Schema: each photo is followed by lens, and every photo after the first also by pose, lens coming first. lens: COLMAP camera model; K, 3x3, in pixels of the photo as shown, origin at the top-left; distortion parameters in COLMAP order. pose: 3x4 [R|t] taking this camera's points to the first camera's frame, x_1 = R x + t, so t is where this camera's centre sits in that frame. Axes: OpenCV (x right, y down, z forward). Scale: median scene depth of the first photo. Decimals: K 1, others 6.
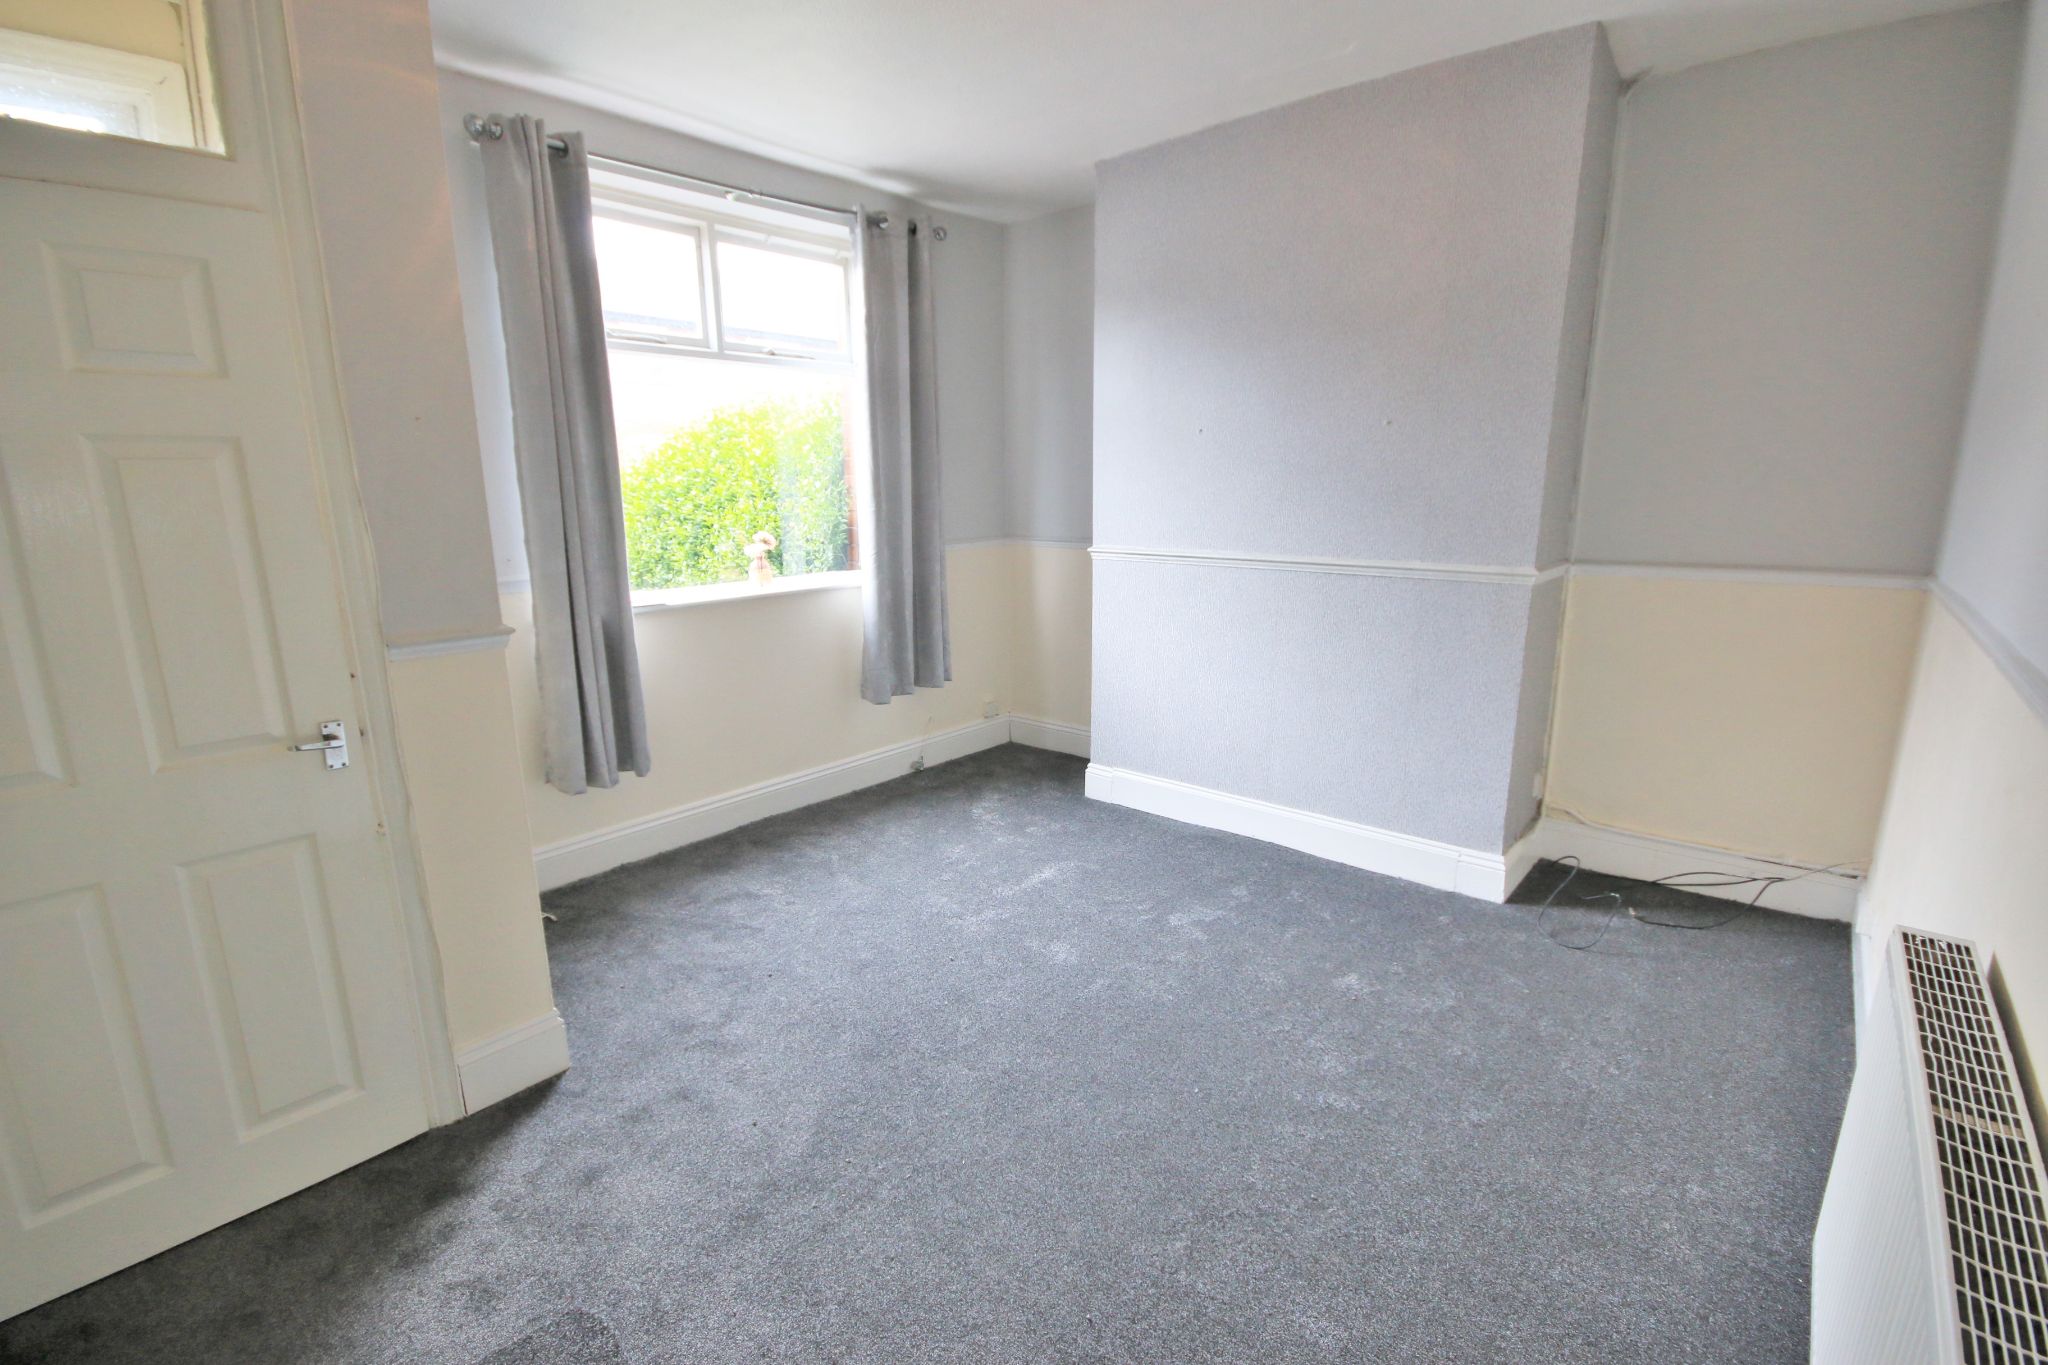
lens RADIAL K [[931.4, 0, 958.7], [0, 931.4, 680.8], [0, 0, 1]] dist [0.004822, 0.000942]
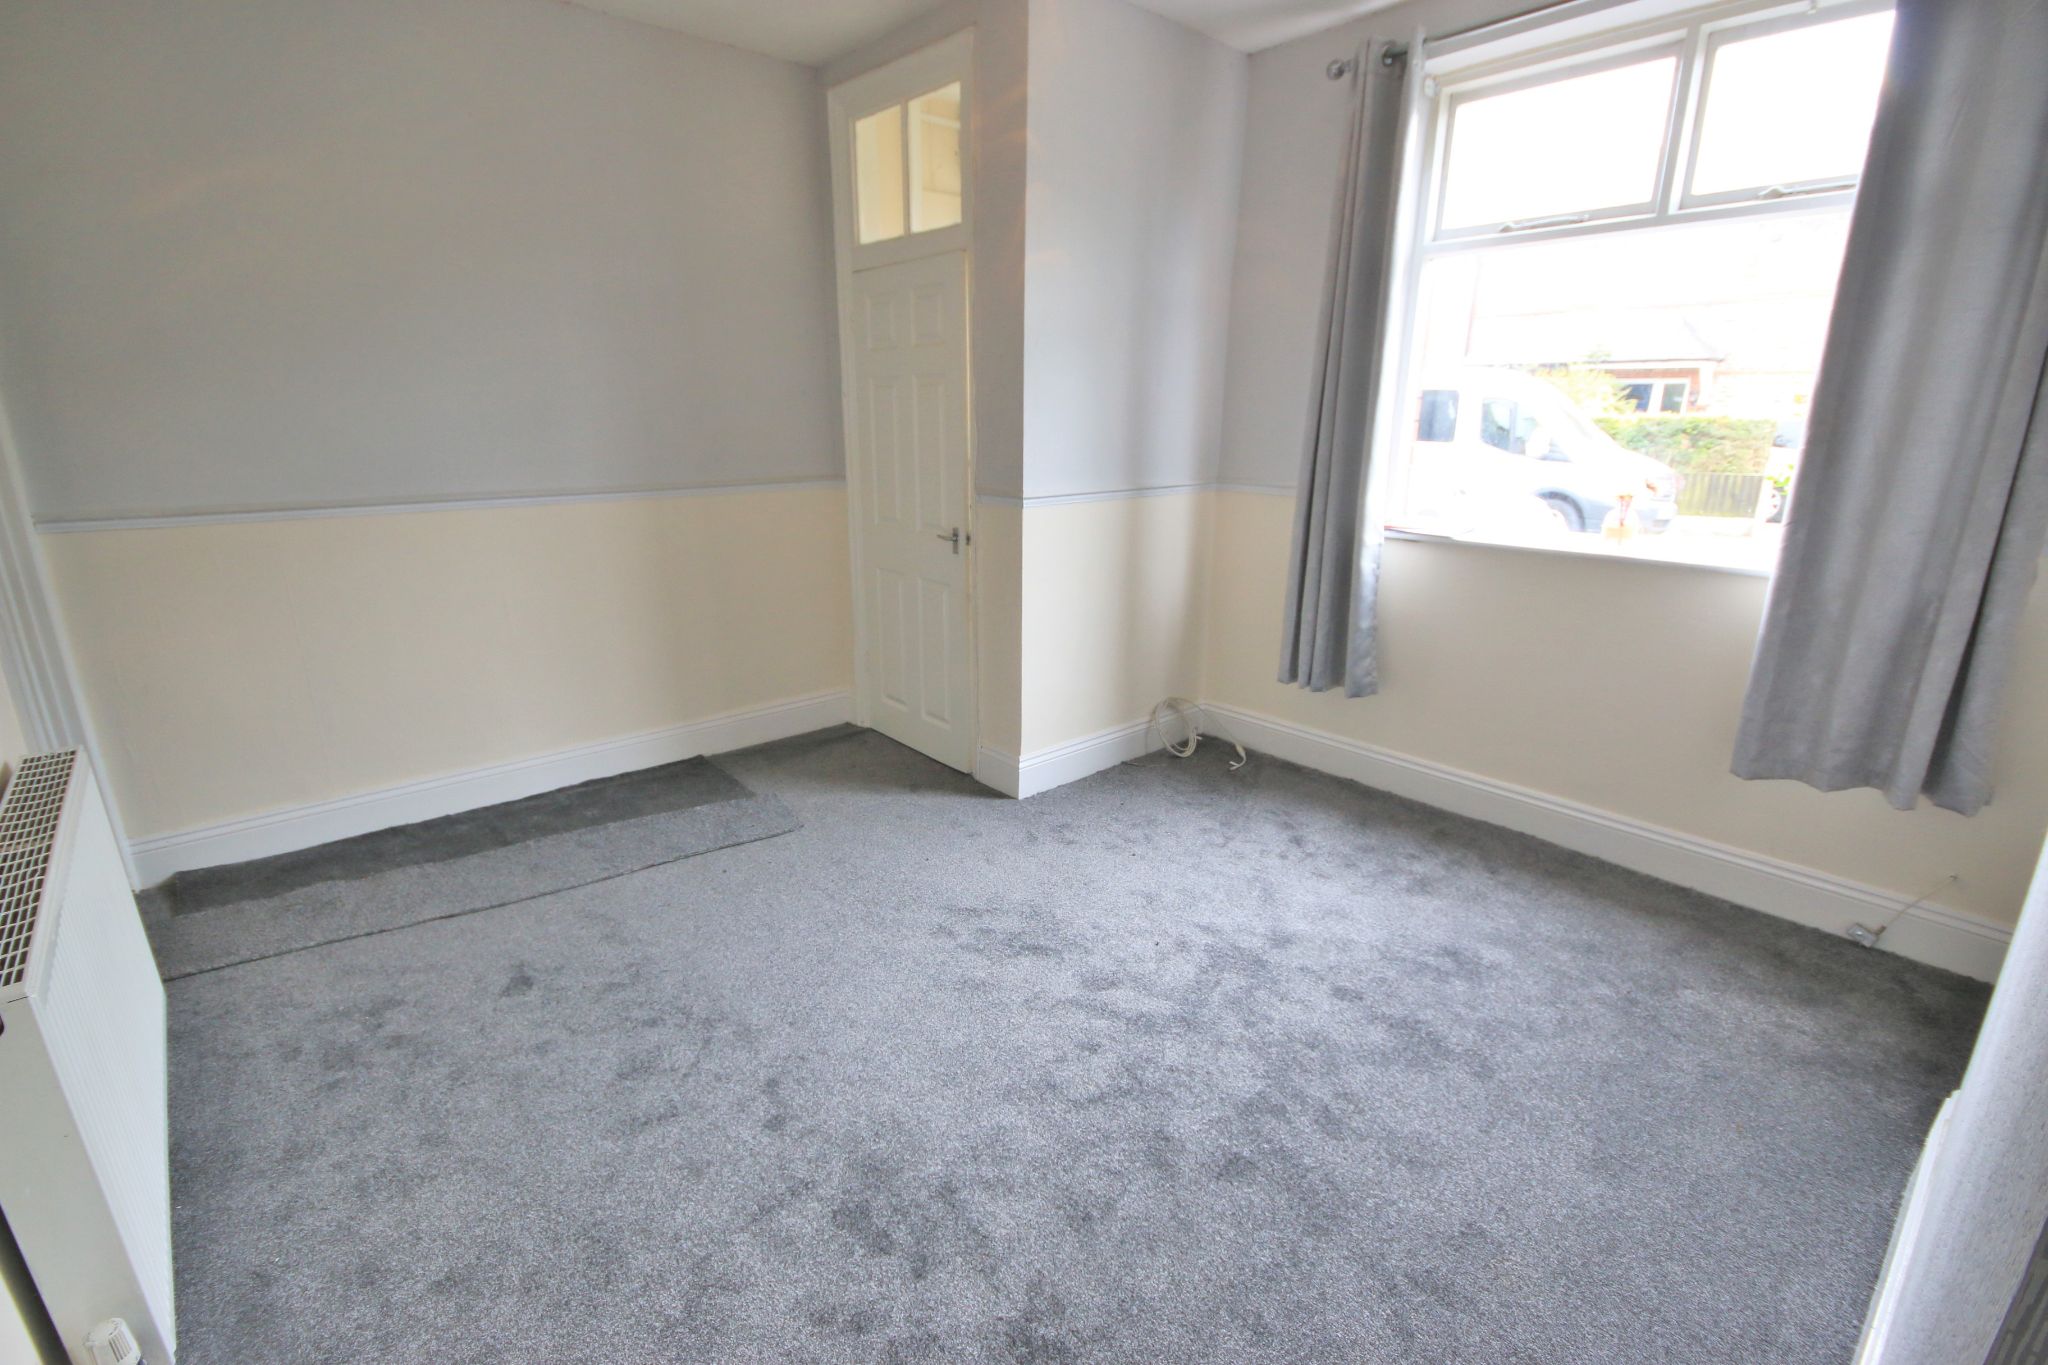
lens RADIAL K [[937.5, 0, 1024.0], [0, 937.5, 682.5], [0, 0, 1]] dist [-0.000050, -0.000084]
pose [[-0.089799, 0.298923, -0.950043, 0.599816], [-0.206937, 0.927479, 0.311384, -0.144271], [0.974224, 0.224561, -0.021429, 0.627332]]
